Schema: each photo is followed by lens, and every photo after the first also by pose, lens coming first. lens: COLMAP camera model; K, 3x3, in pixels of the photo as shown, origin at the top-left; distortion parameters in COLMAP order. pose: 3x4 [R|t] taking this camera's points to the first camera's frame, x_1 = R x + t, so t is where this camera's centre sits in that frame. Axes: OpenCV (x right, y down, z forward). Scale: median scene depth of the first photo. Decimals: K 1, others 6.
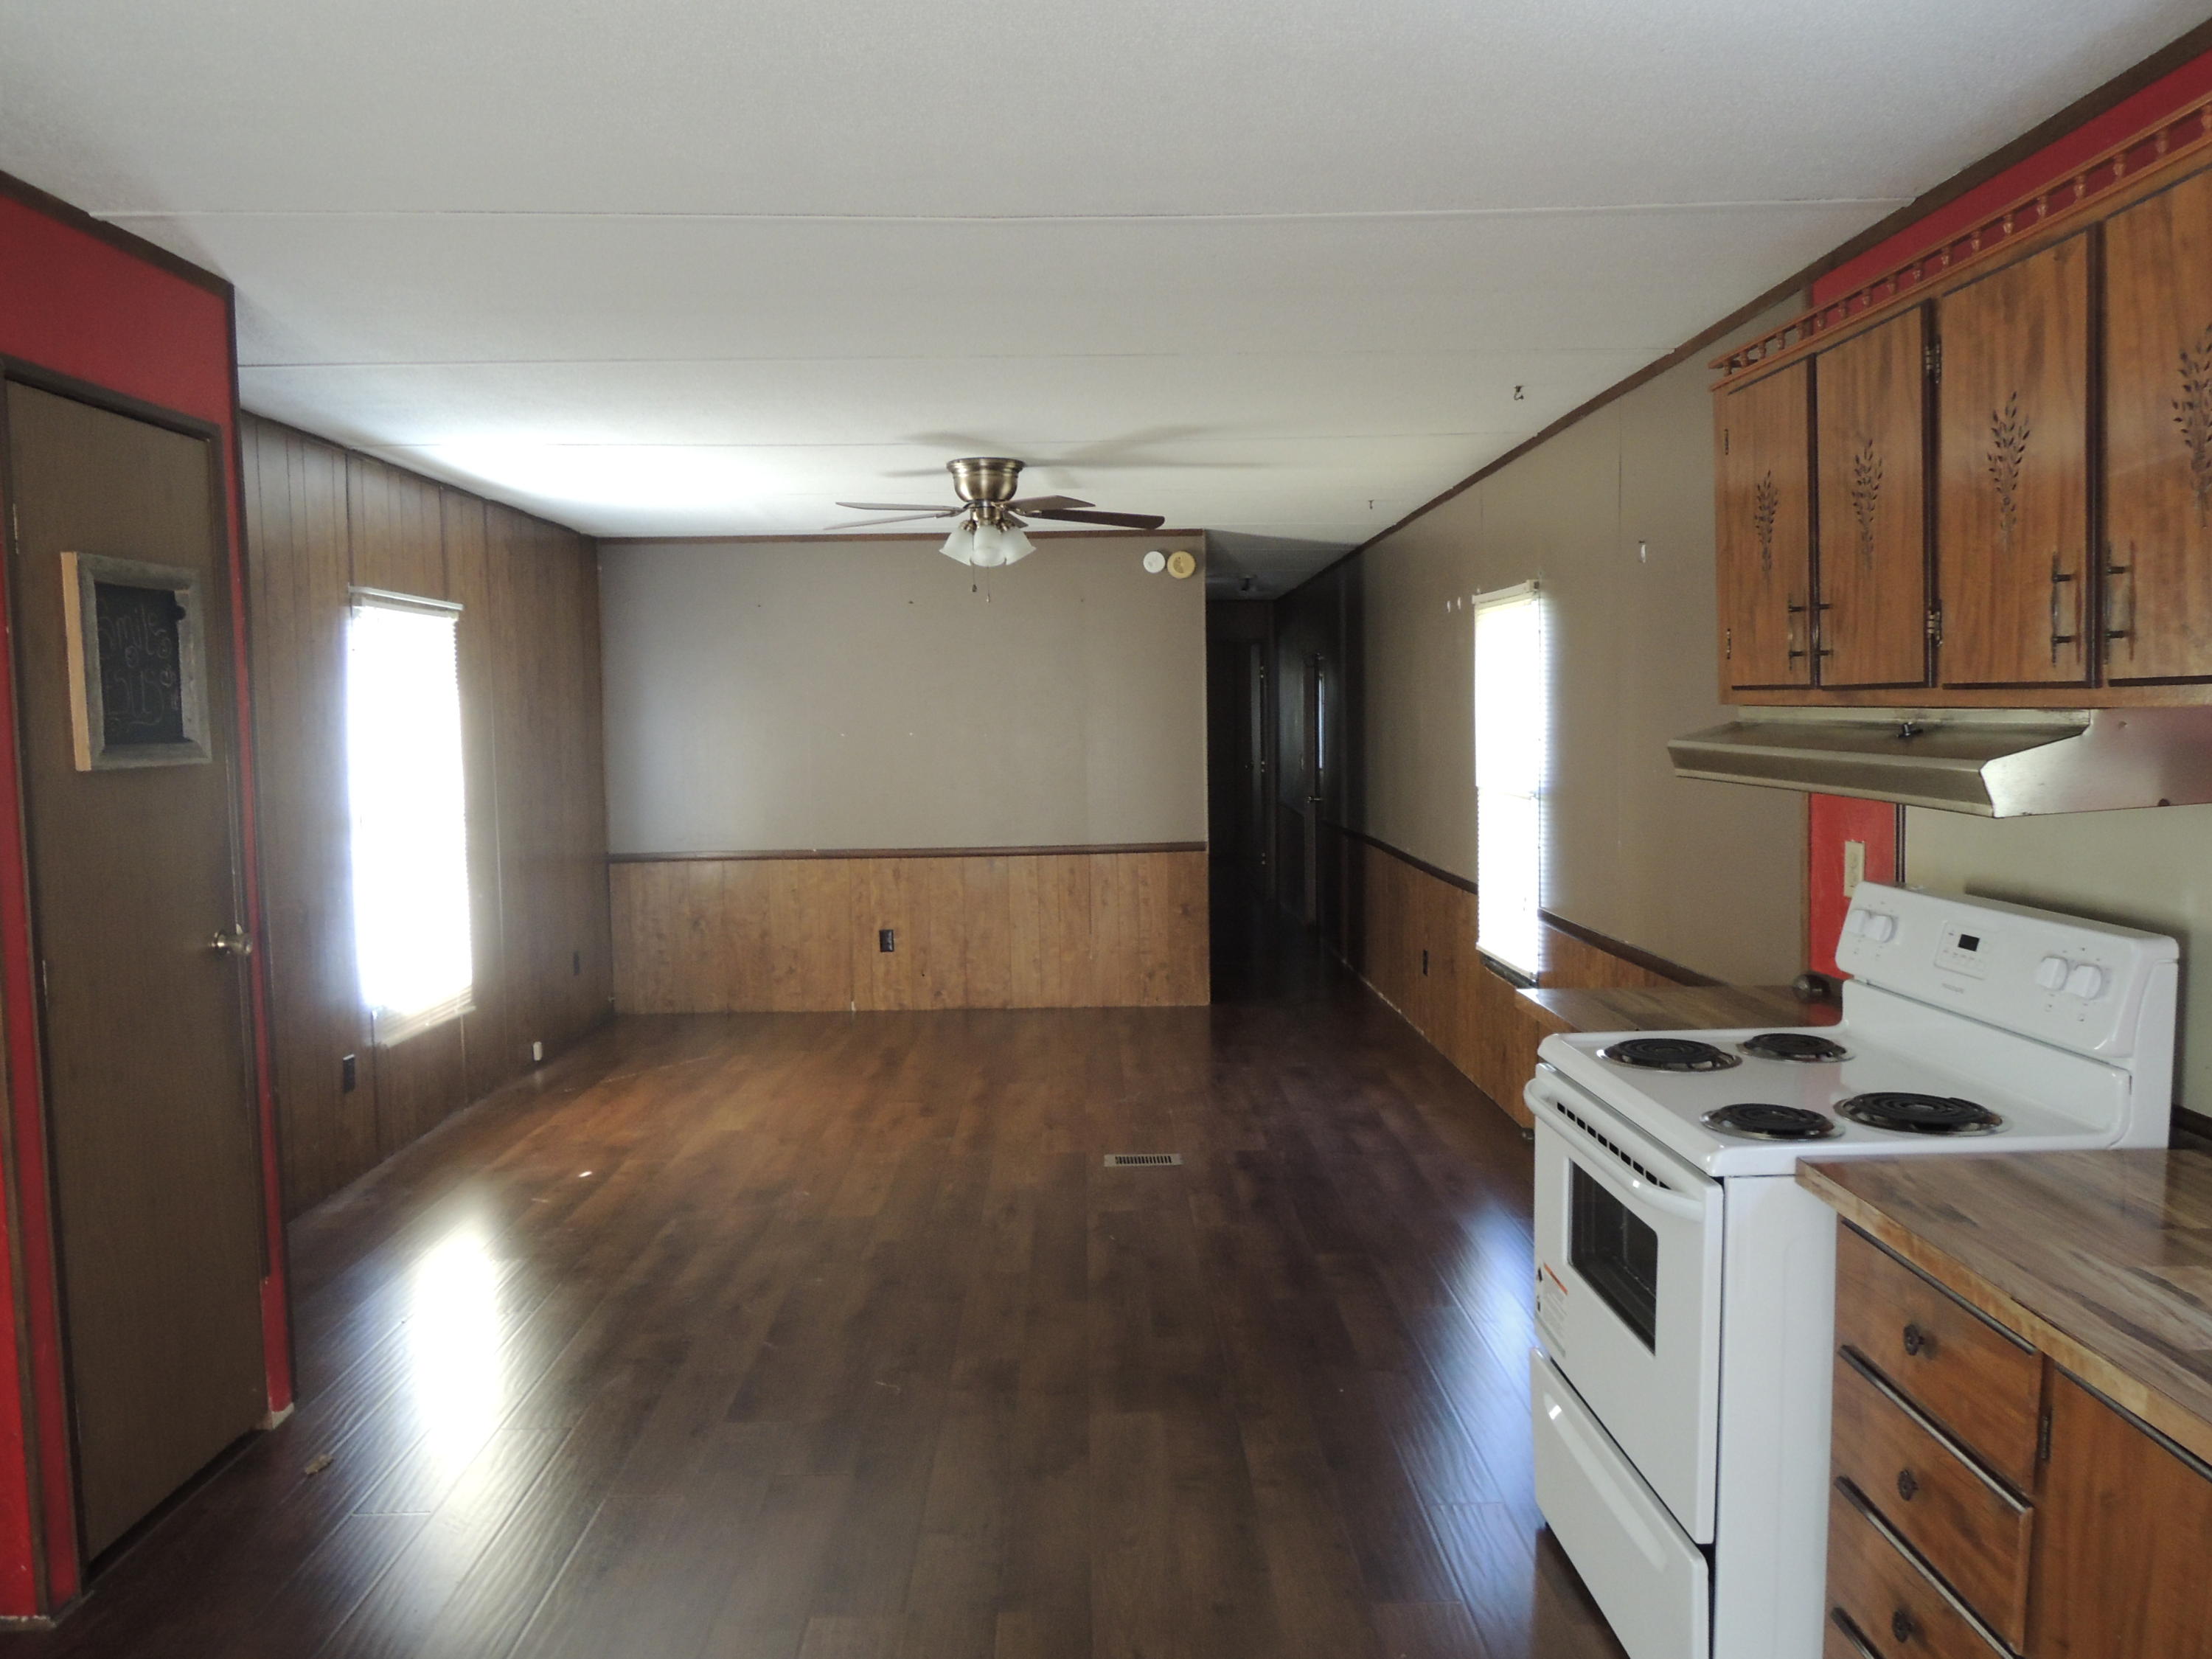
lens RADIAL K [[1577.4, 0, 1108.7], [0, 1577.4, 829.2], [0, 0, 1]] dist [-0.021104, -0.004809]
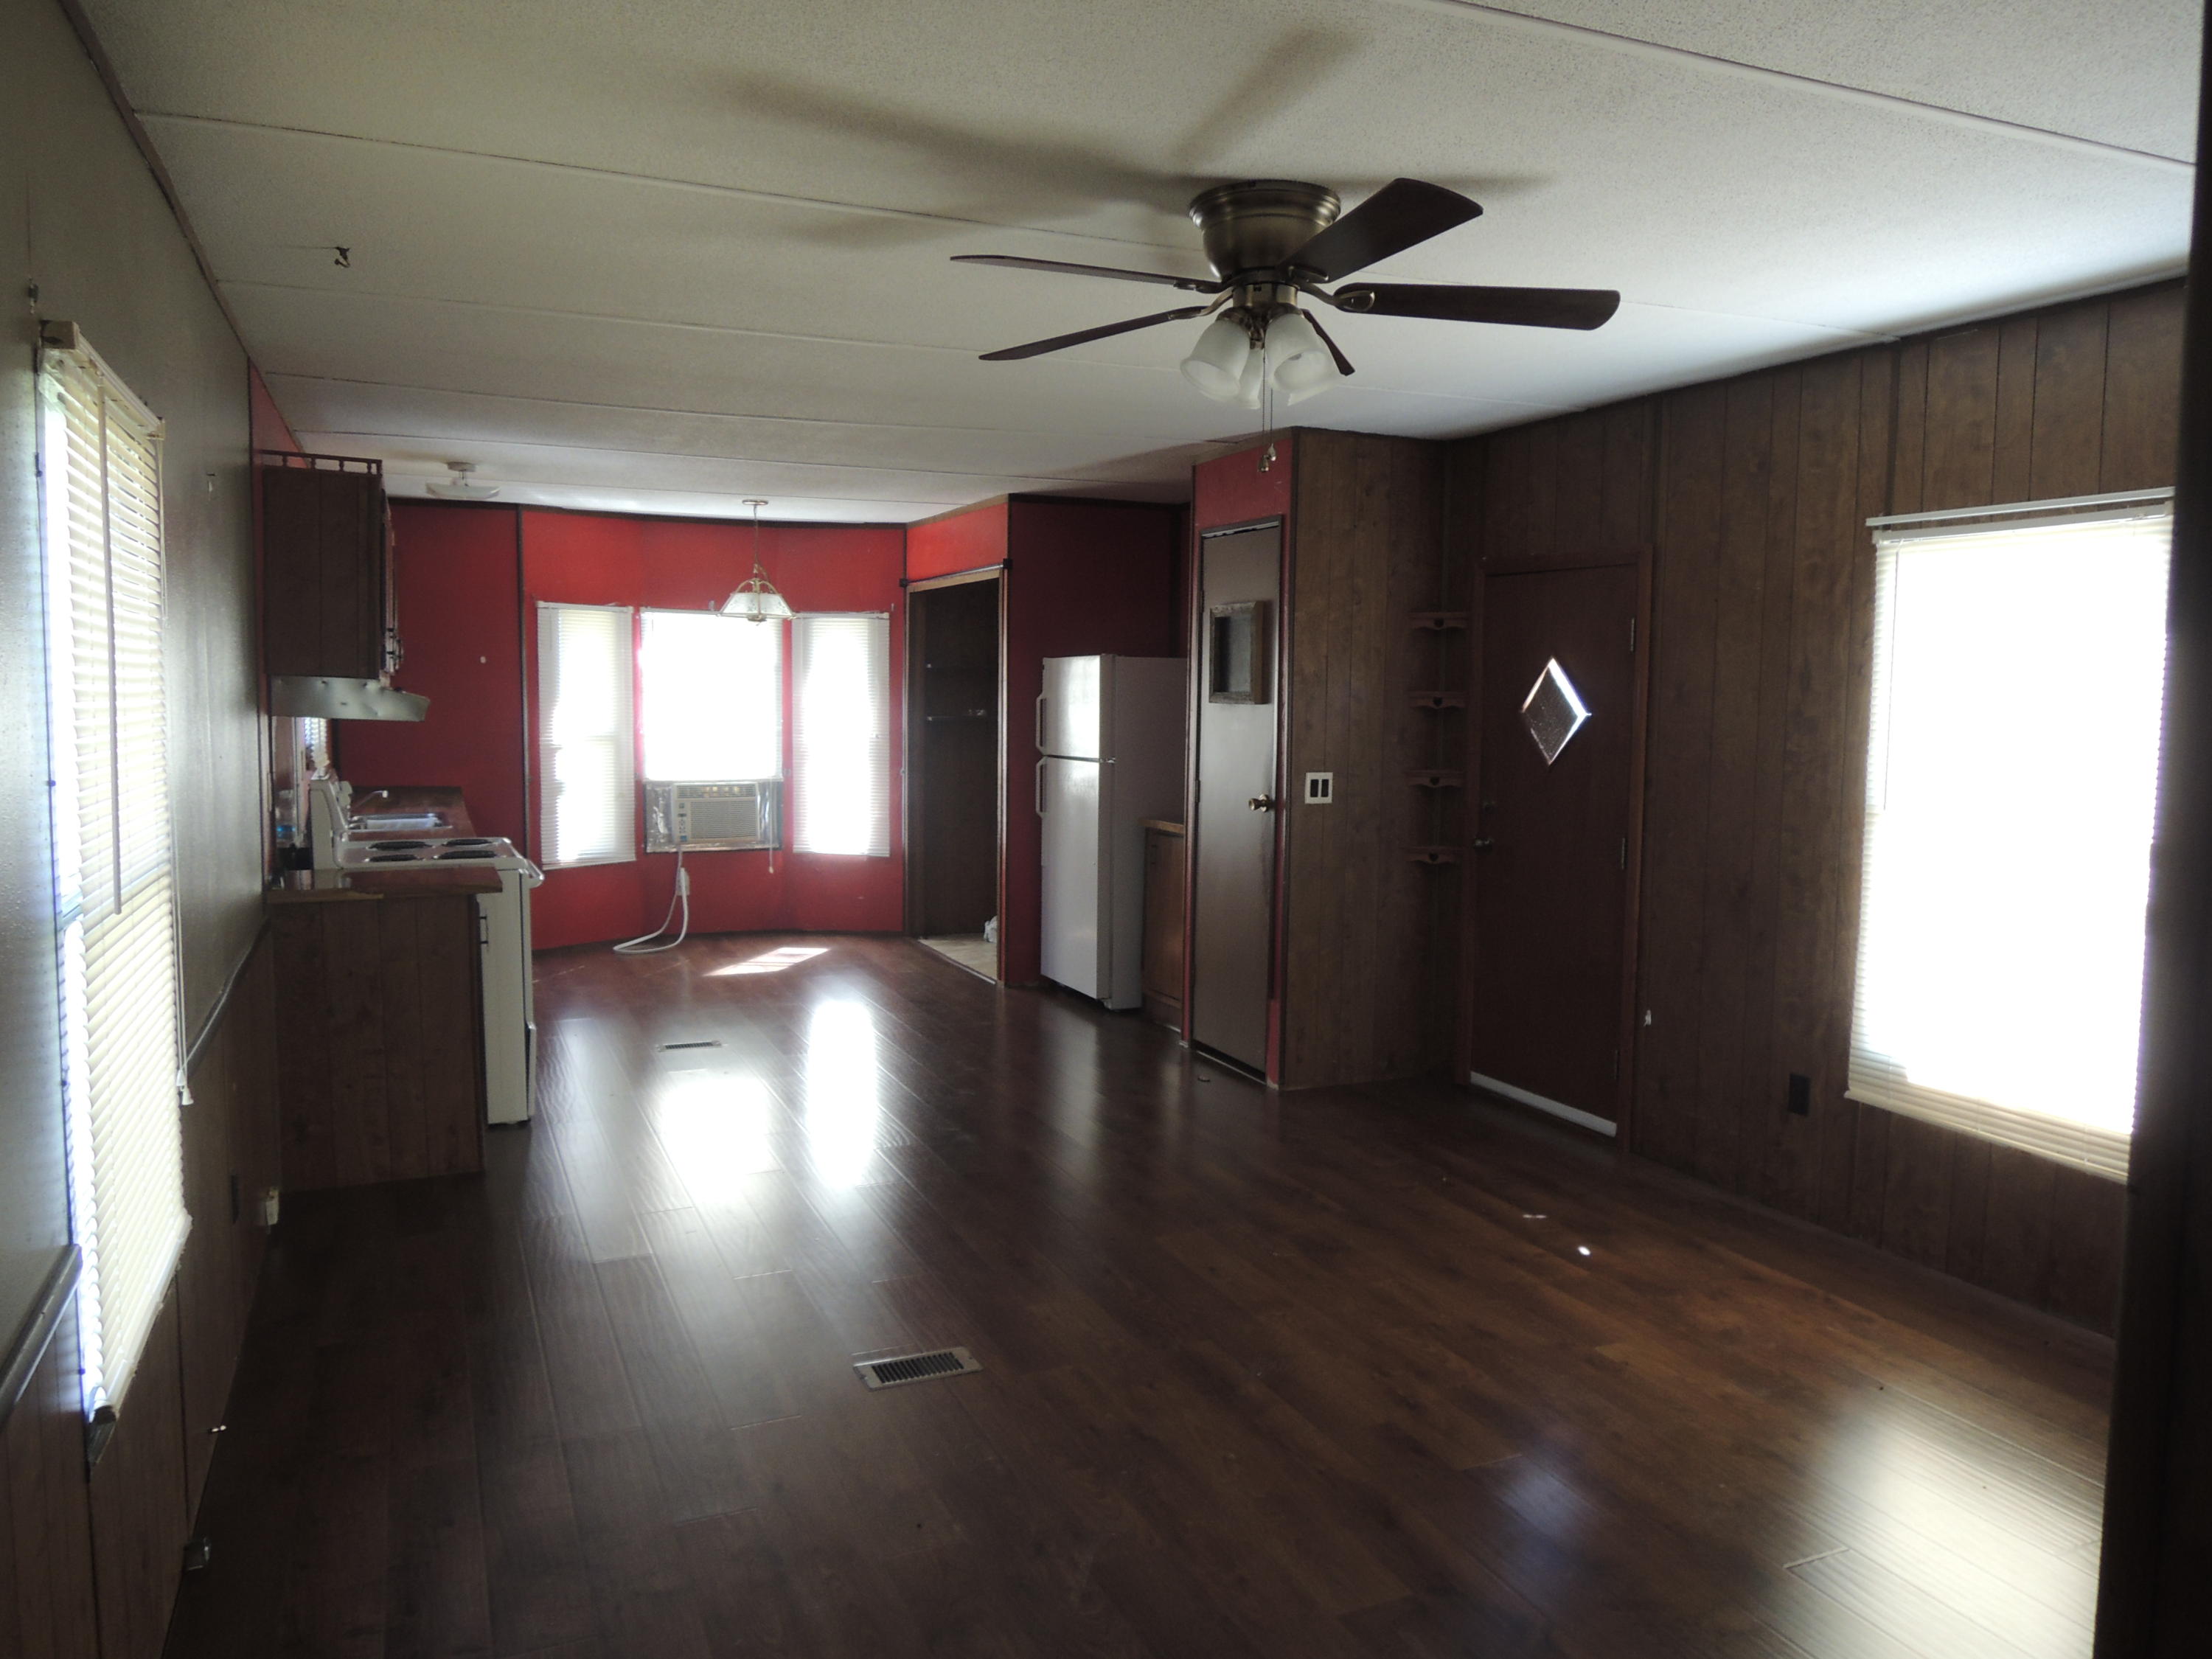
lens RADIAL K [[1577.4, 0, 1108.7], [0, 1577.4, 829.2], [0, 0, 1]] dist [-0.021104, -0.004809]
pose [[-0.923553, 0.042433, -0.381117, 0.177978], [-0.021634, 0.986511, 0.162262, -0.112069], [0.382861, 0.158103, -0.910177, 1.503499]]
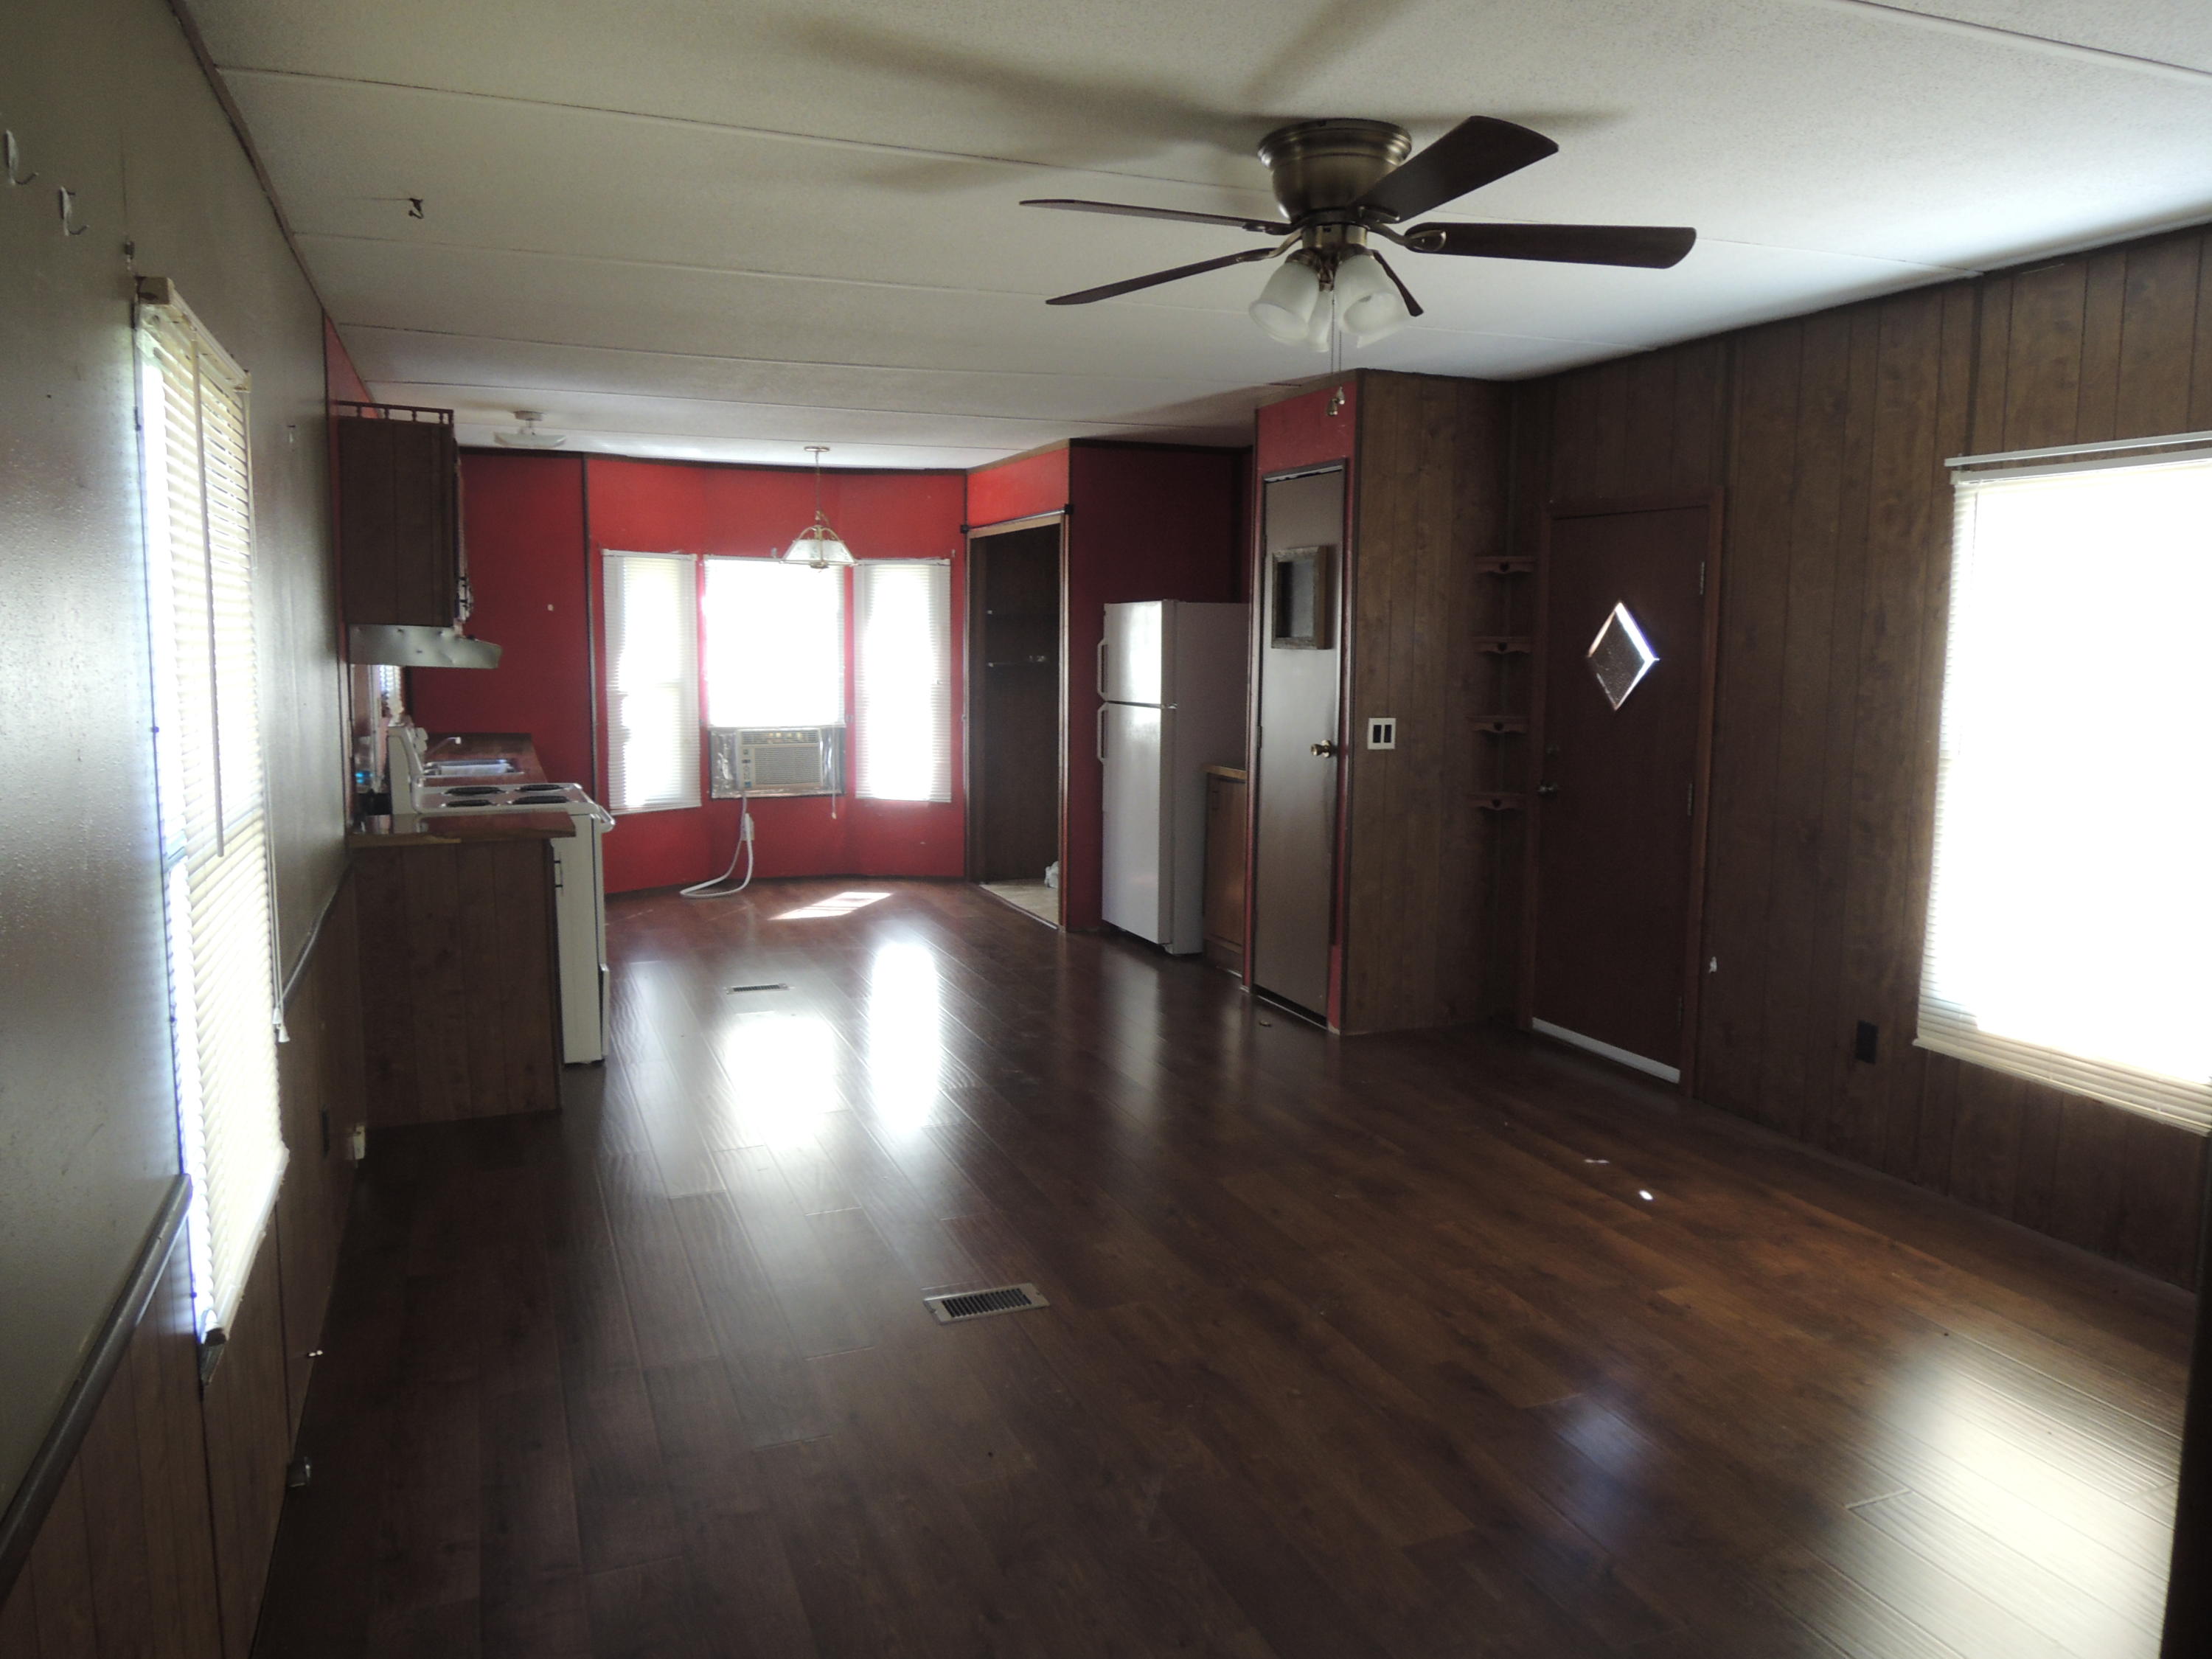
lens RADIAL K [[1577.4, 0, 1108.7], [0, 1577.4, 829.2], [0, 0, 1]] dist [-0.021104, -0.004809]
pose [[-0.936534, 0.054145, -0.346370, 0.183170], [-0.015962, 0.980391, 0.196416, -0.112343], [0.350213, 0.189479, -0.917305, 1.505933]]
